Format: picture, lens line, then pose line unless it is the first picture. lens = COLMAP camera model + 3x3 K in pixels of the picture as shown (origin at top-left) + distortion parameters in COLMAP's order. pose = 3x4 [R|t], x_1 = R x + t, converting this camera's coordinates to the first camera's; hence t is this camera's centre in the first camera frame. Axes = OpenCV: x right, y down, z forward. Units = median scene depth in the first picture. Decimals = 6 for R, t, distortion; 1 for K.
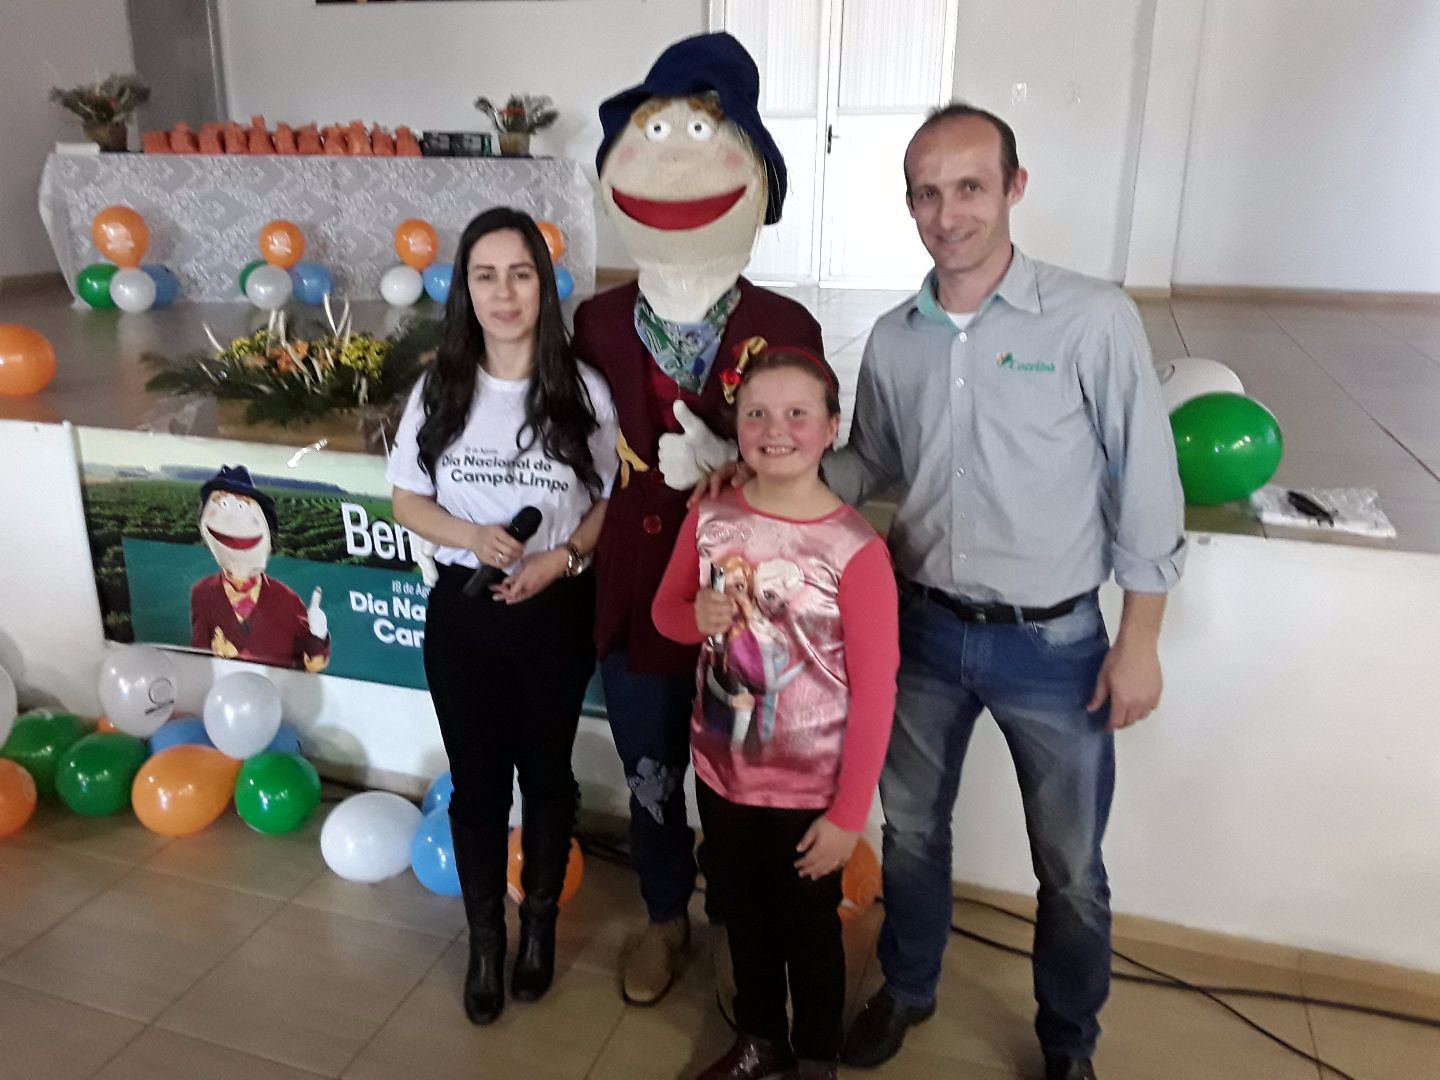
lens RADIAL K [[1131.7, 0, 707.7], [0, 1131.7, 514.6], [0, 0, 1]] dist [0.033537, -0.091619]
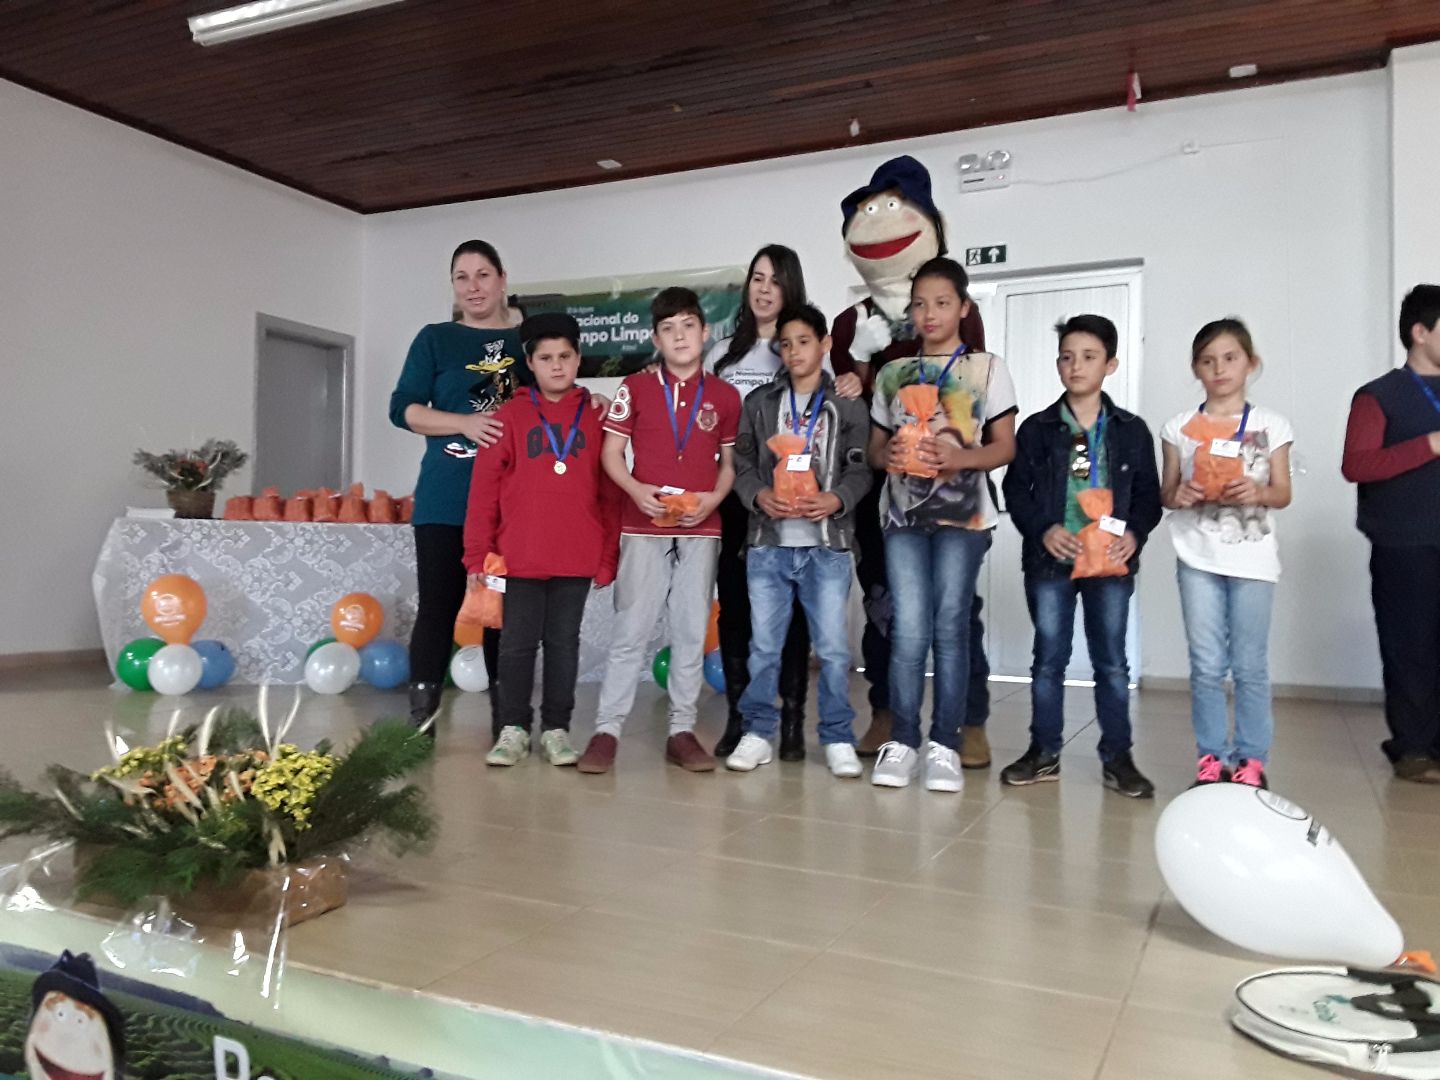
lens RADIAL K [[1131.7, 0, 735.8], [0, 1131.7, 528.4], [0, 0, 1]] dist [0.033537, -0.091619]
pose [[0.994824, -0.001097, -0.101607, 0.003680], [-0.030984, 0.949049, -0.313601, -0.041614], [0.096774, 0.315126, 0.944103, 0.190346]]
